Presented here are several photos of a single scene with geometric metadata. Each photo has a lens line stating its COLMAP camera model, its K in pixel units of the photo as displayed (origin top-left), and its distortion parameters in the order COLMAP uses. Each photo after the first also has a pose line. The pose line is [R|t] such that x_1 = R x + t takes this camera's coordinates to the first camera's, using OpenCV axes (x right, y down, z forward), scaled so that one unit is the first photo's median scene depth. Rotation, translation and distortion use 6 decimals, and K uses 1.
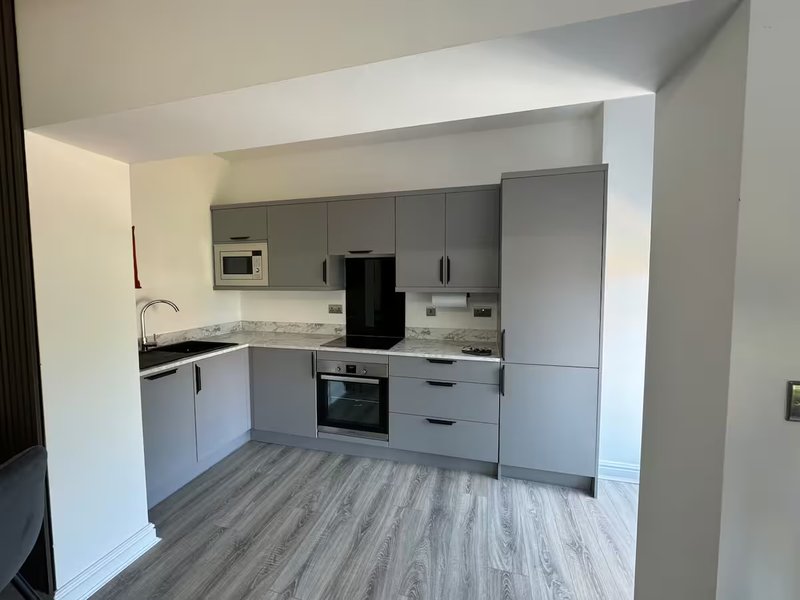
lens RADIAL K [[319.2, 0, 398.8], [0, 319.2, 300.4], [0, 0, 1]] dist [-0.001550, 0.000069]
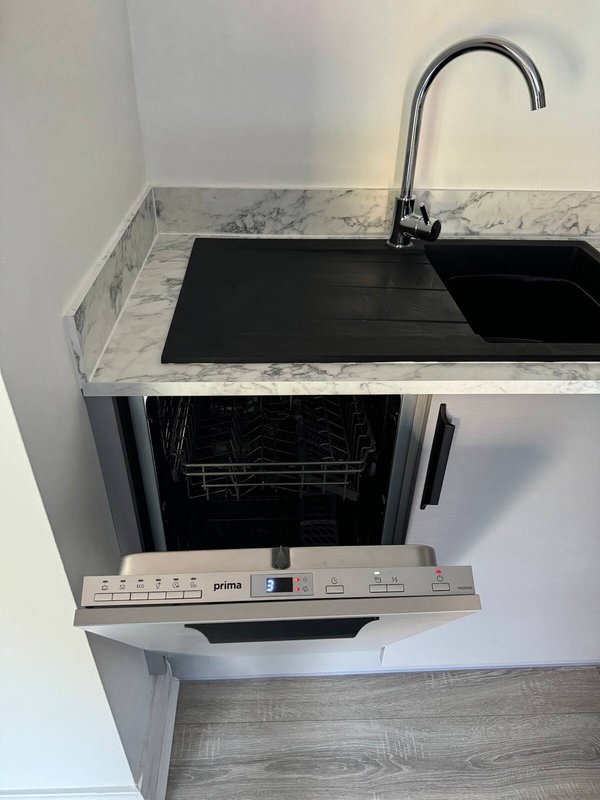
lens RADIAL K [[570.0, 0, 300.0], [0, 570.0, 400.0], [0, 0, 1]] dist [0.001101, -0.000840]
pose [[0.313877, 0.549471, -0.774314, -0.343468], [-0.083016, 0.828287, 0.554120, -0.004097], [0.945828, -0.109645, 0.305595, 0.727704]]
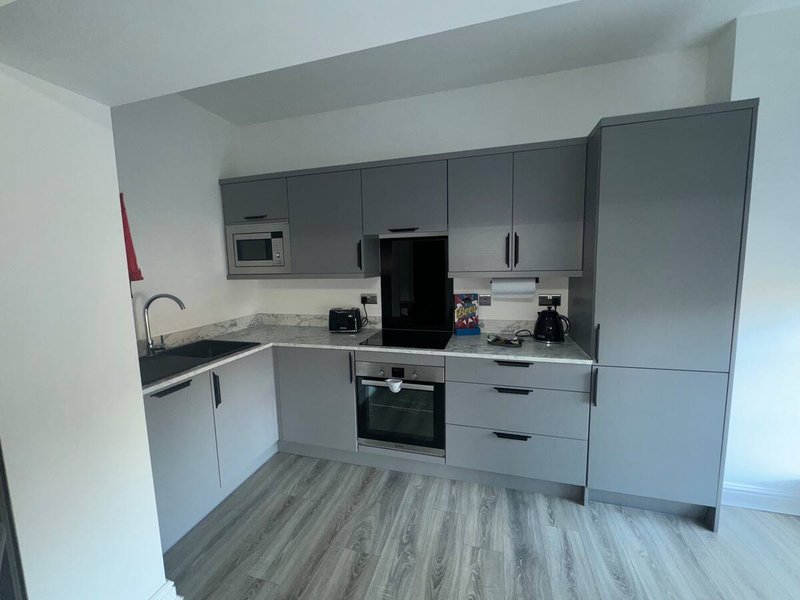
lens RADIAL K [[319.2, 0, 398.8], [0, 319.2, 300.4], [0, 0, 1]] dist [-0.001550, 0.000069]
pose [[0.999652, -0.017576, -0.019691, -0.132229], [0.018560, 0.998527, 0.050975, -0.014492], [0.018766, -0.051323, 0.998506, 0.188478]]
